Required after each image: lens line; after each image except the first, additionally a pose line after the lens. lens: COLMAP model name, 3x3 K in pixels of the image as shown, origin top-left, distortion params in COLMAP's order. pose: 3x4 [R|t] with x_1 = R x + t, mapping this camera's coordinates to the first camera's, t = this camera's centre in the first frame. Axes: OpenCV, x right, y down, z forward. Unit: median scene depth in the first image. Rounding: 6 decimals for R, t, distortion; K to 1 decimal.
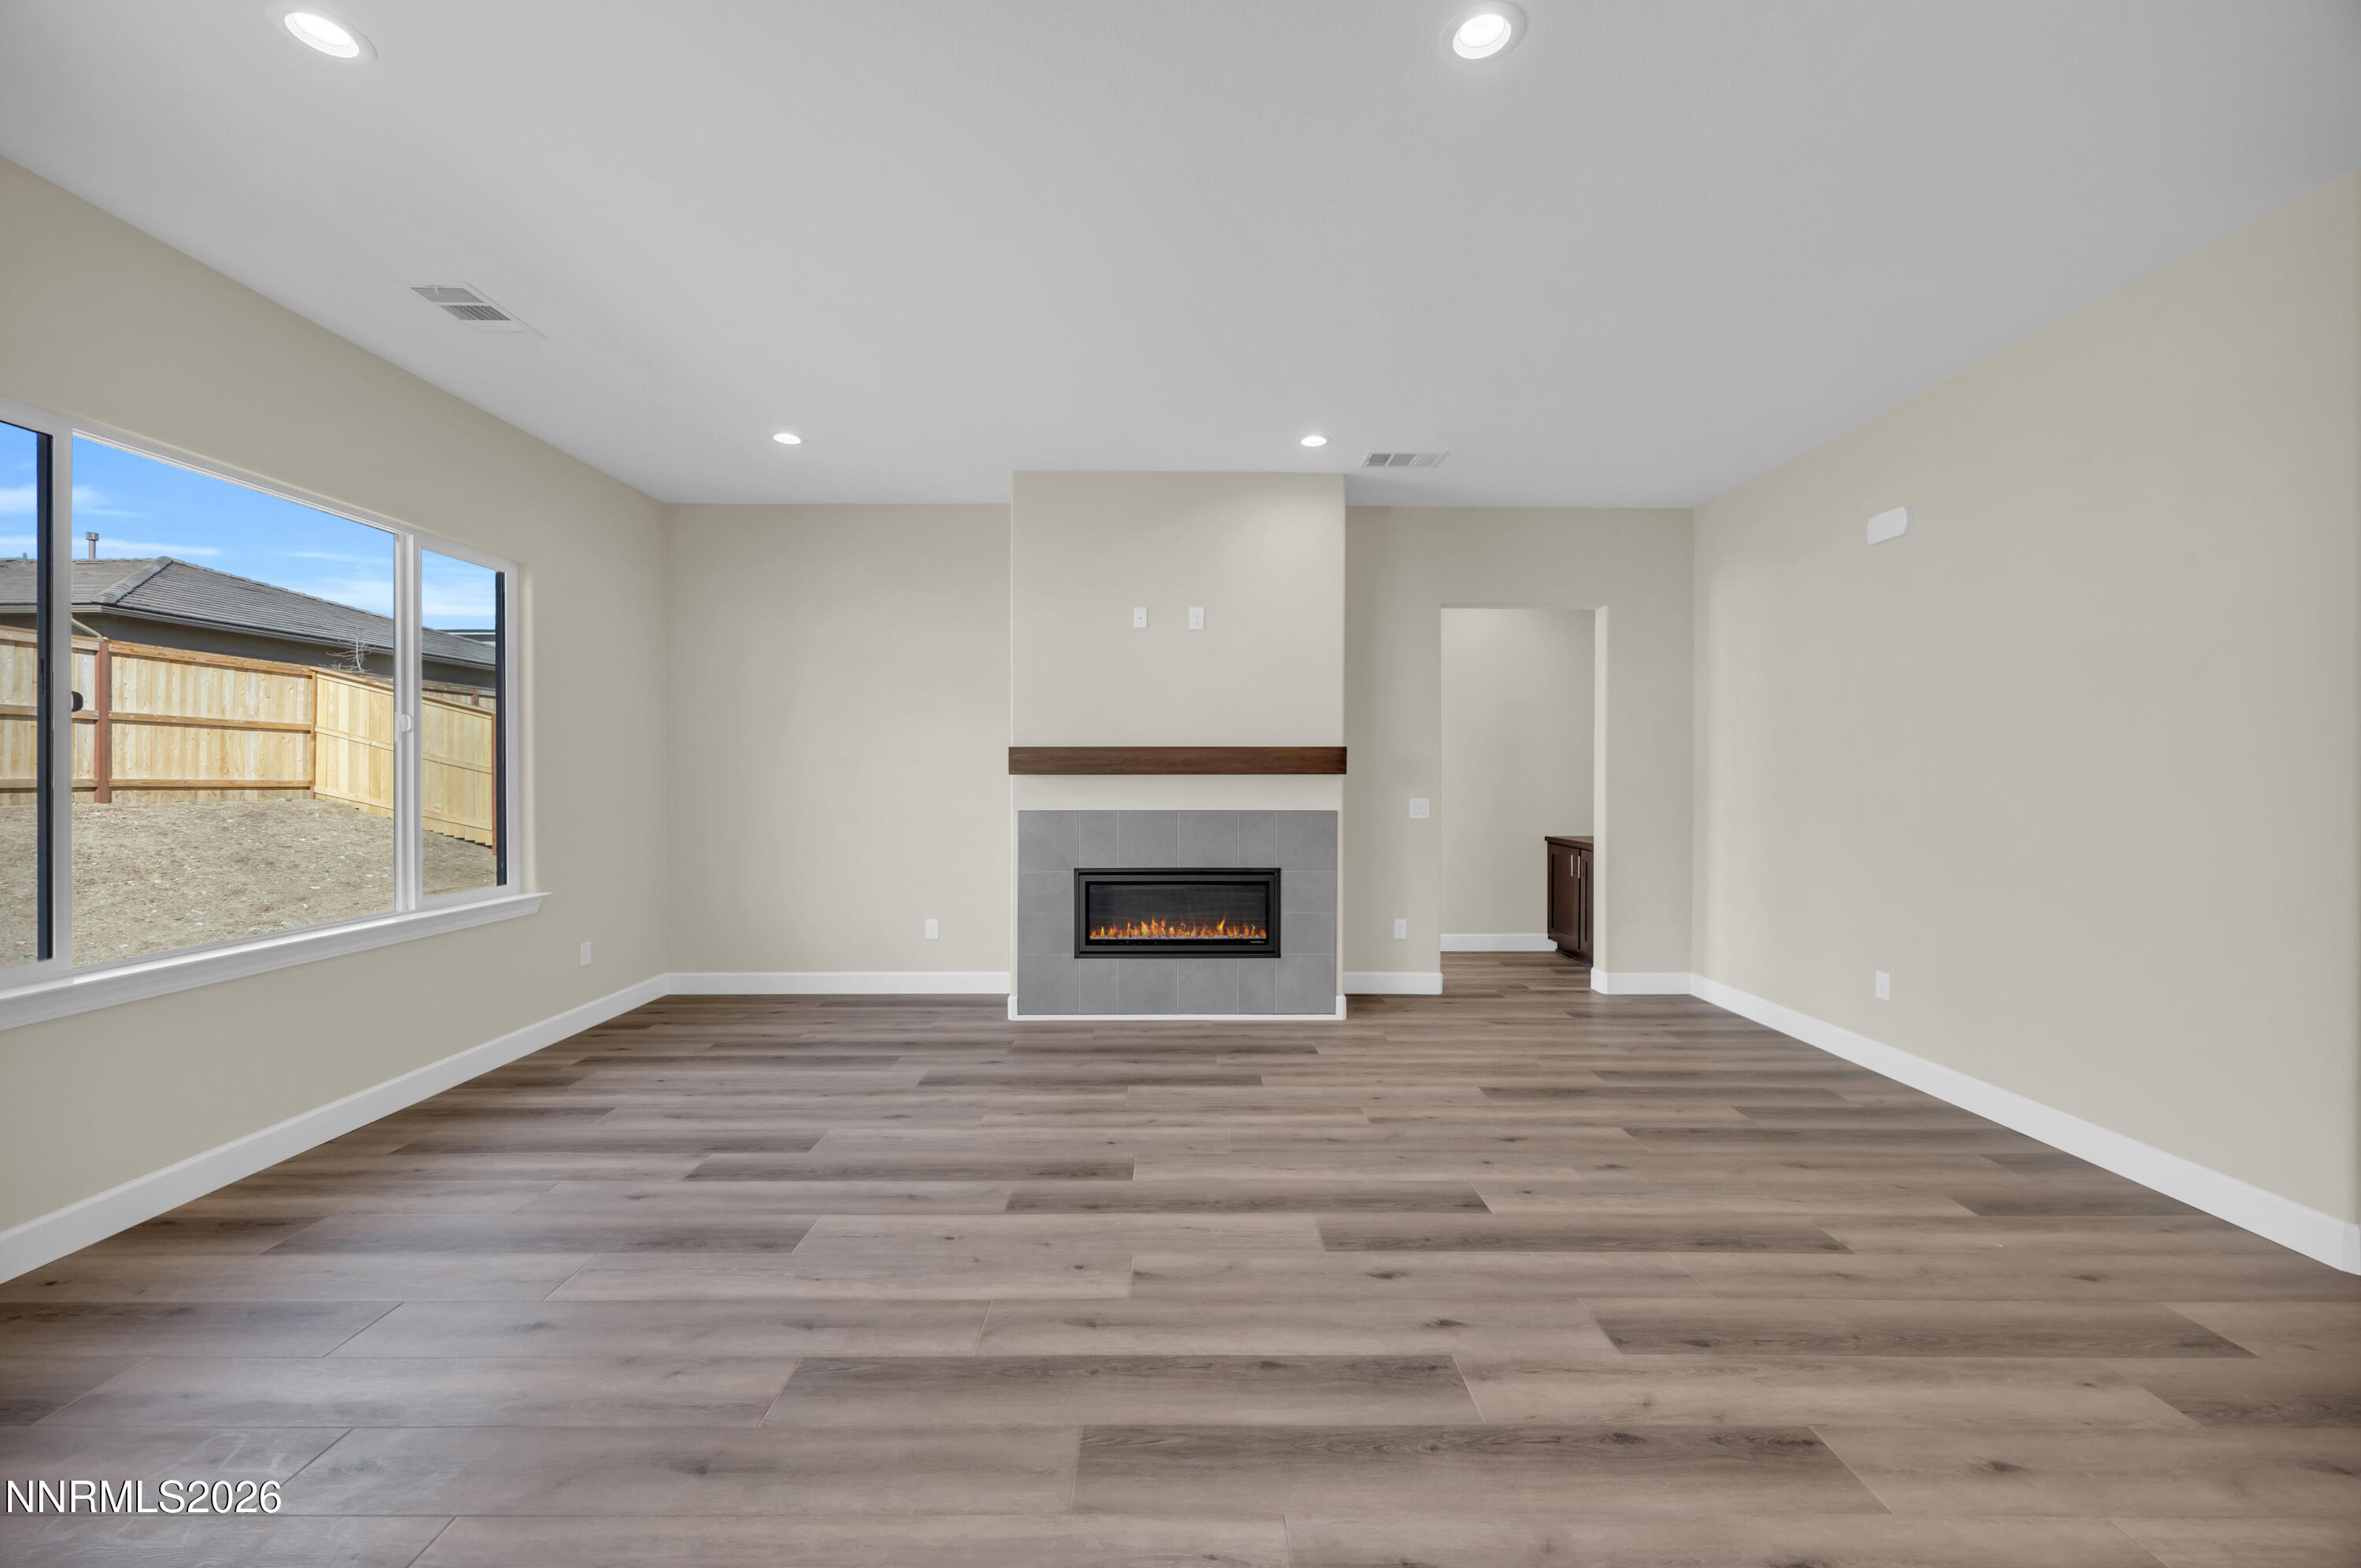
lens RADIAL K [[912.2, 0, 1167.6], [0, 912.2, 771.1], [0, 0, 1]] dist [-0.000855, 0.000297]
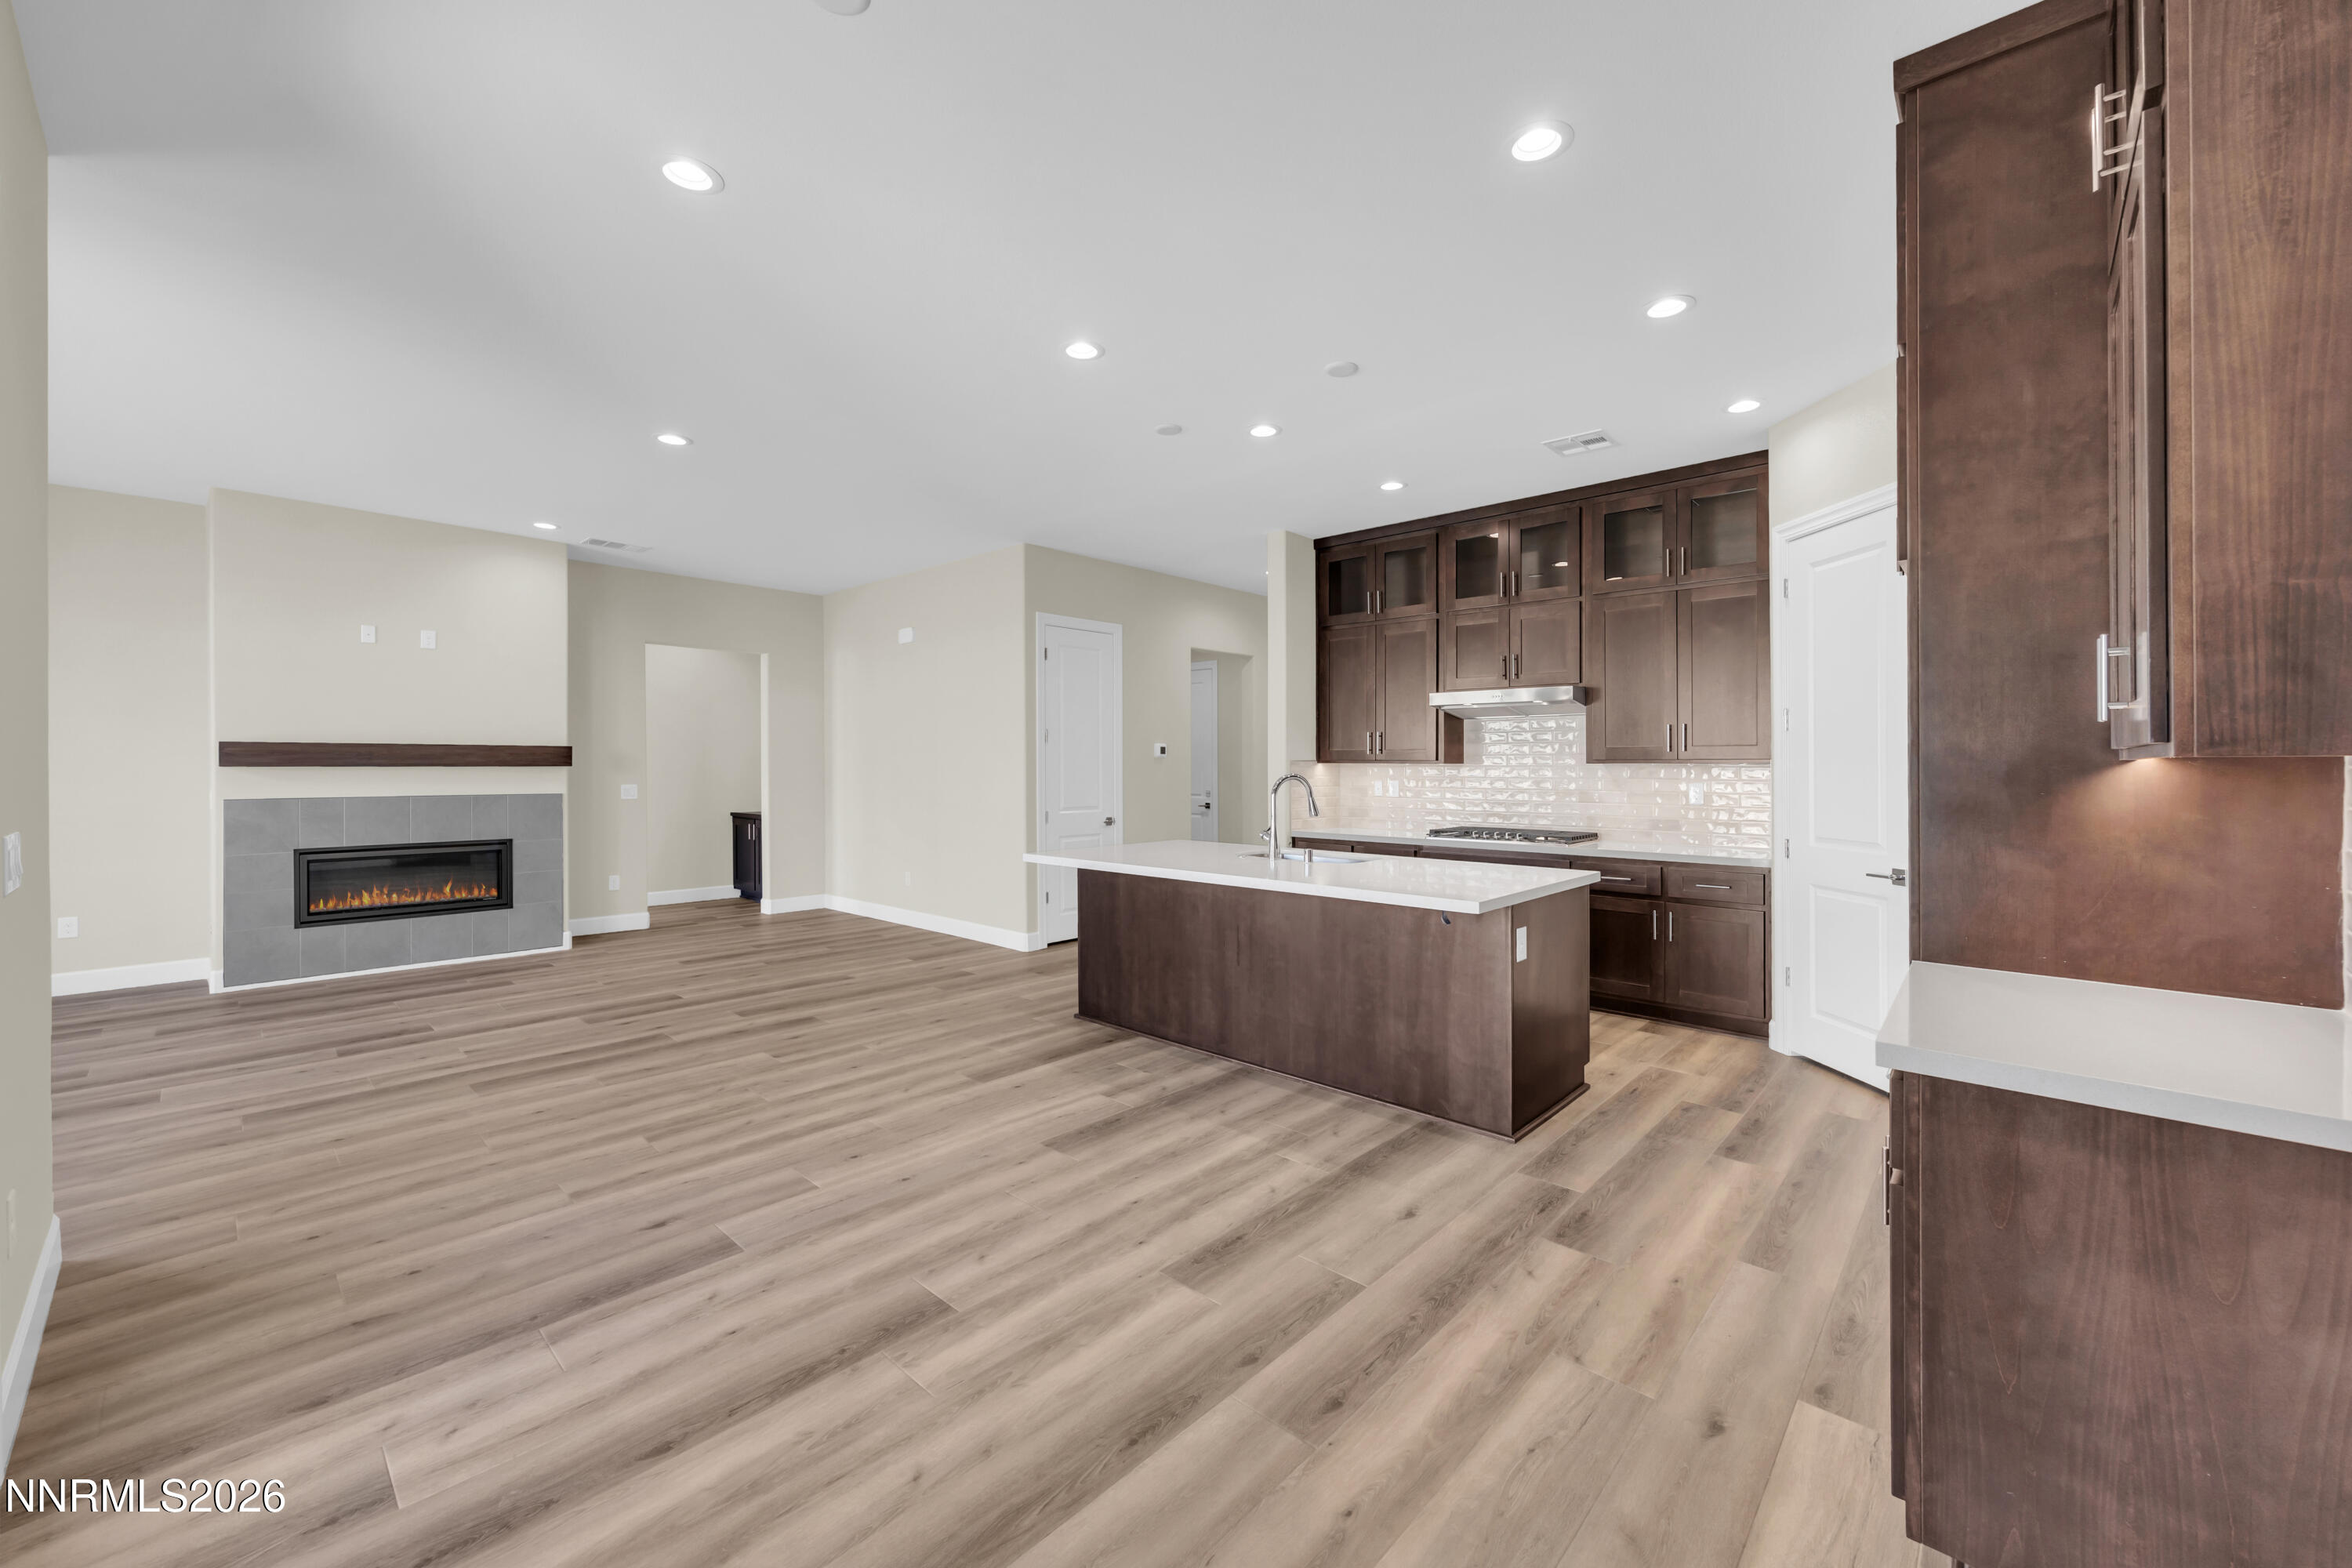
lens RADIAL K [[908.8, 0, 1176.8], [0, 908.8, 783.5], [0, 0, 1]] dist [-0.000855, 0.000297]
pose [[0.675453, -0.012236, 0.737302, -0.193180], [-0.004087, 0.999785, 0.020336, -0.002445], [-0.737392, -0.016749, 0.675257, -0.581753]]
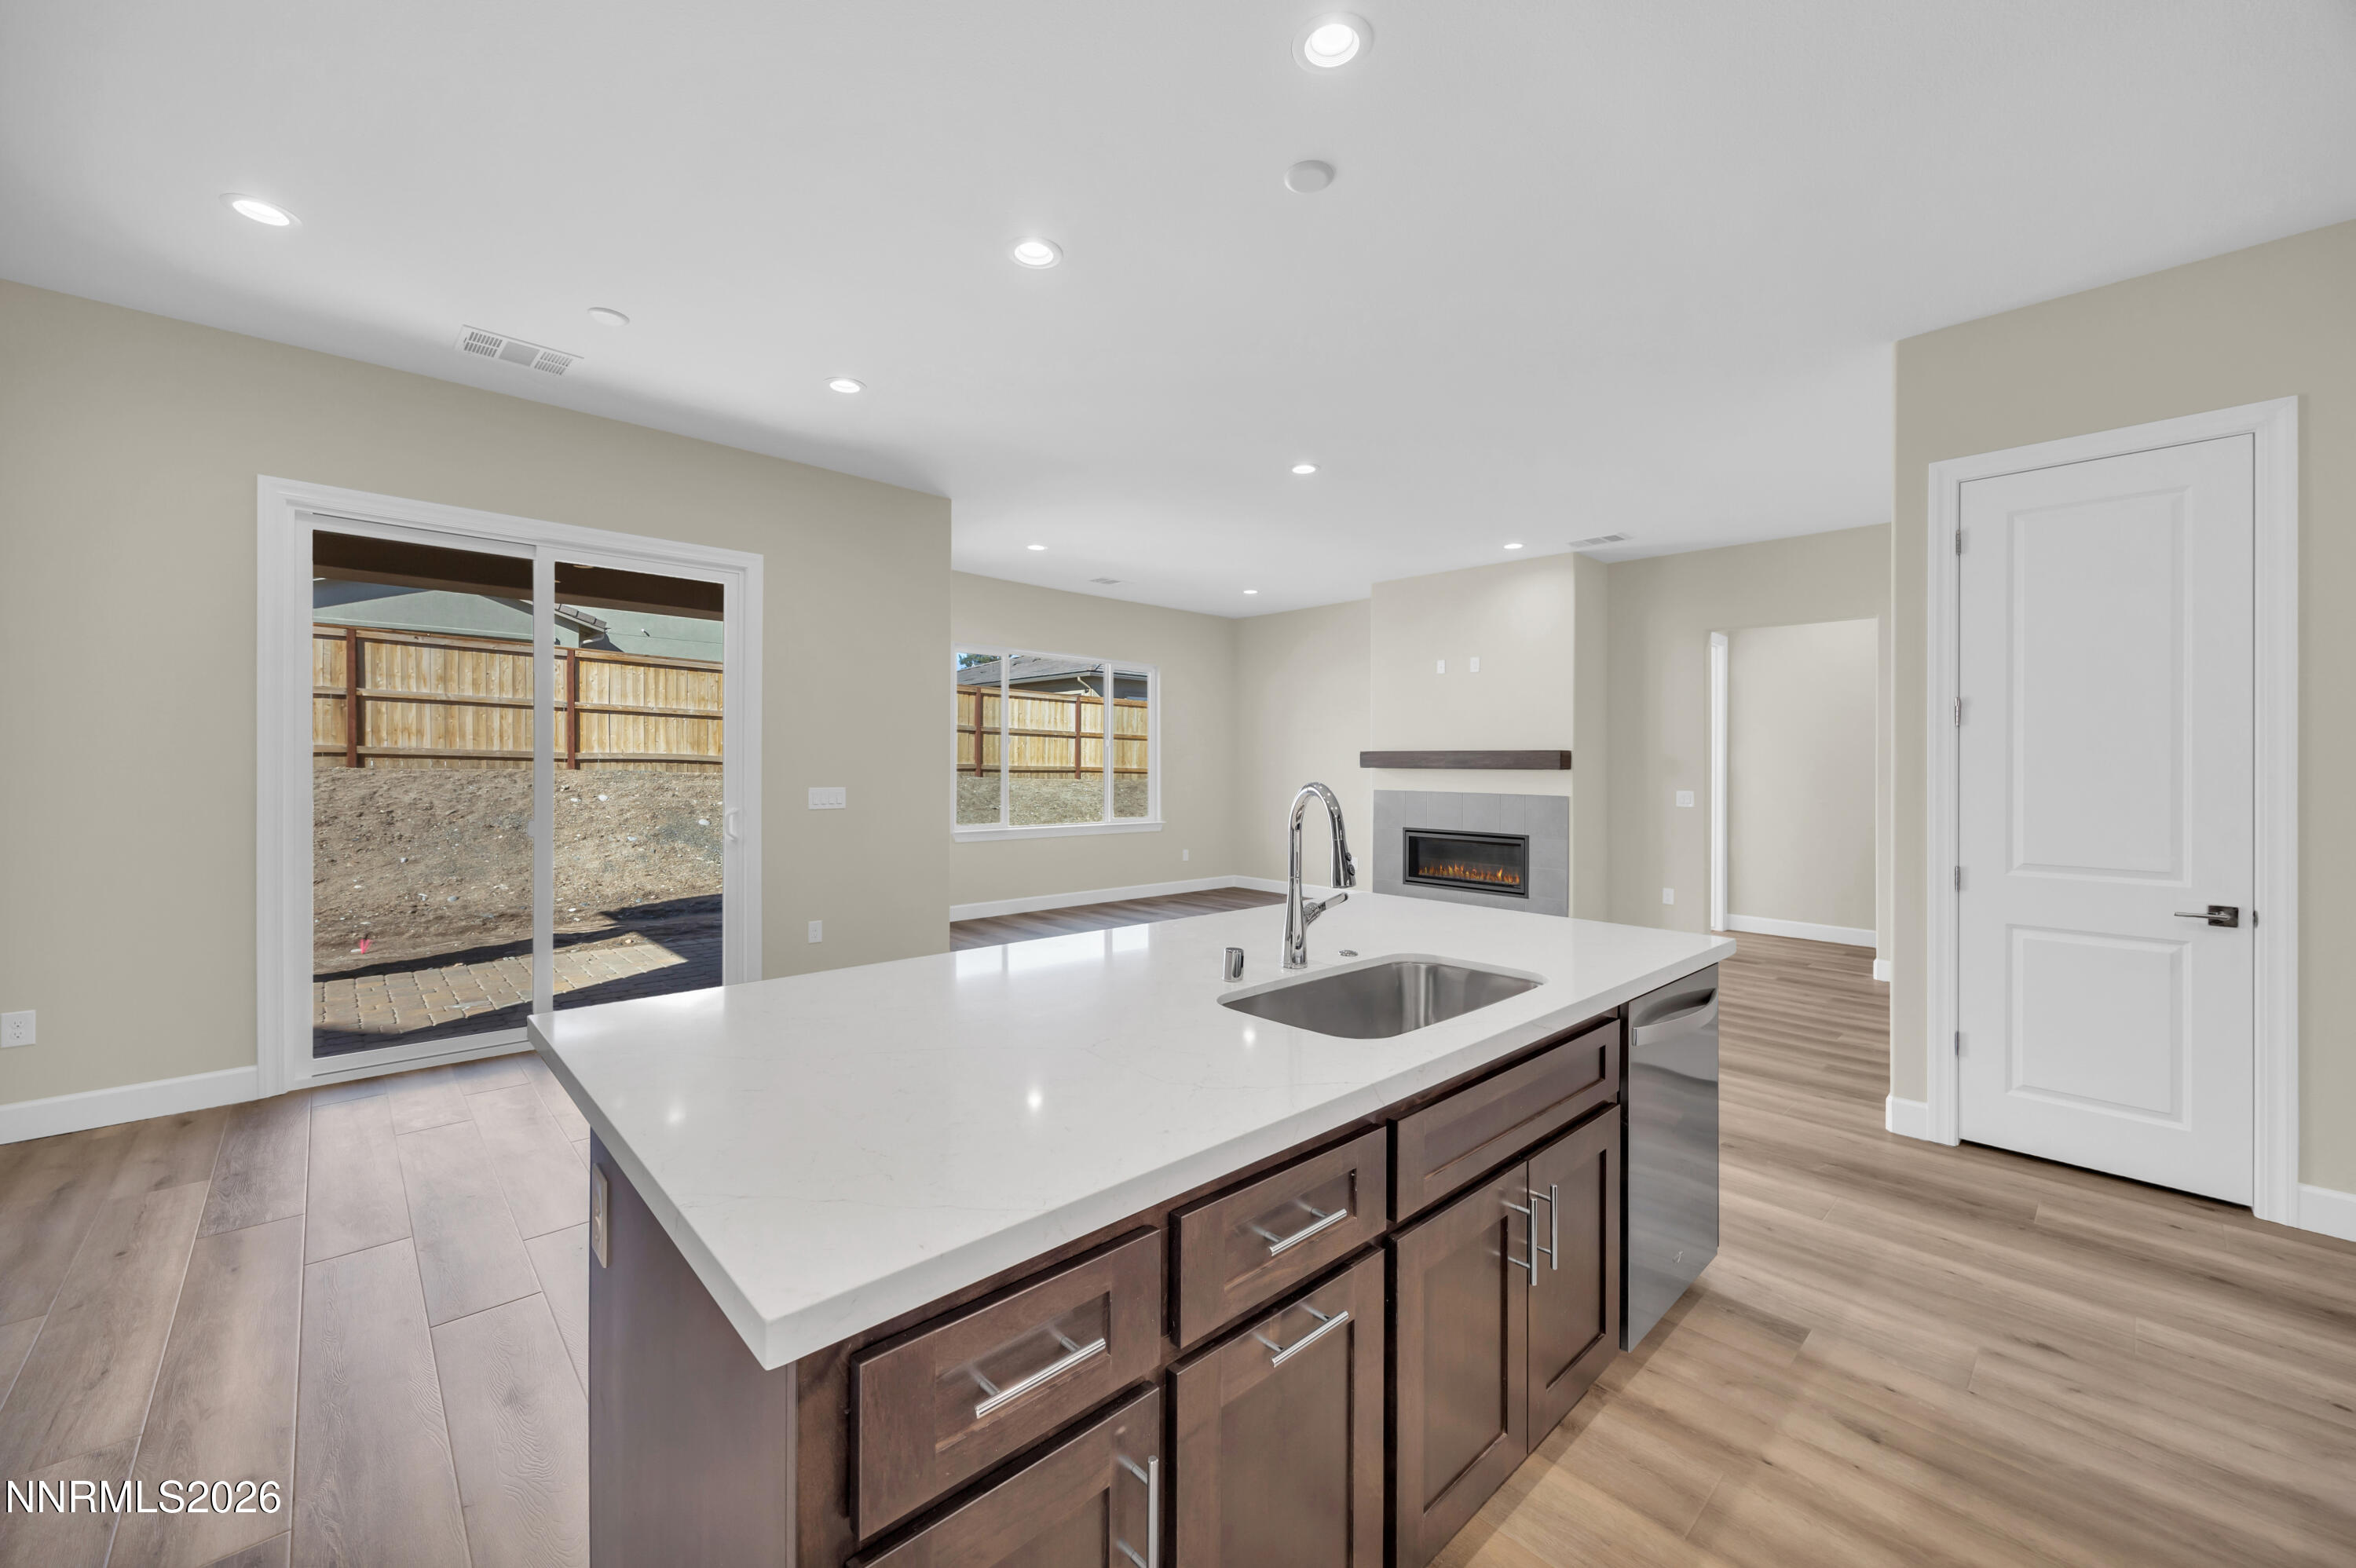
lens RADIAL K [[910.3, 0, 1178.3], [0, 910.3, 761.3], [0, 0, 1]] dist [-0.000855, 0.000297]
pose [[0.691397, 0.005010, -0.722458, 0.774071], [-0.009593, 0.999951, -0.002246, -0.000869], [0.722411, 0.008484, 0.691412, -0.384454]]
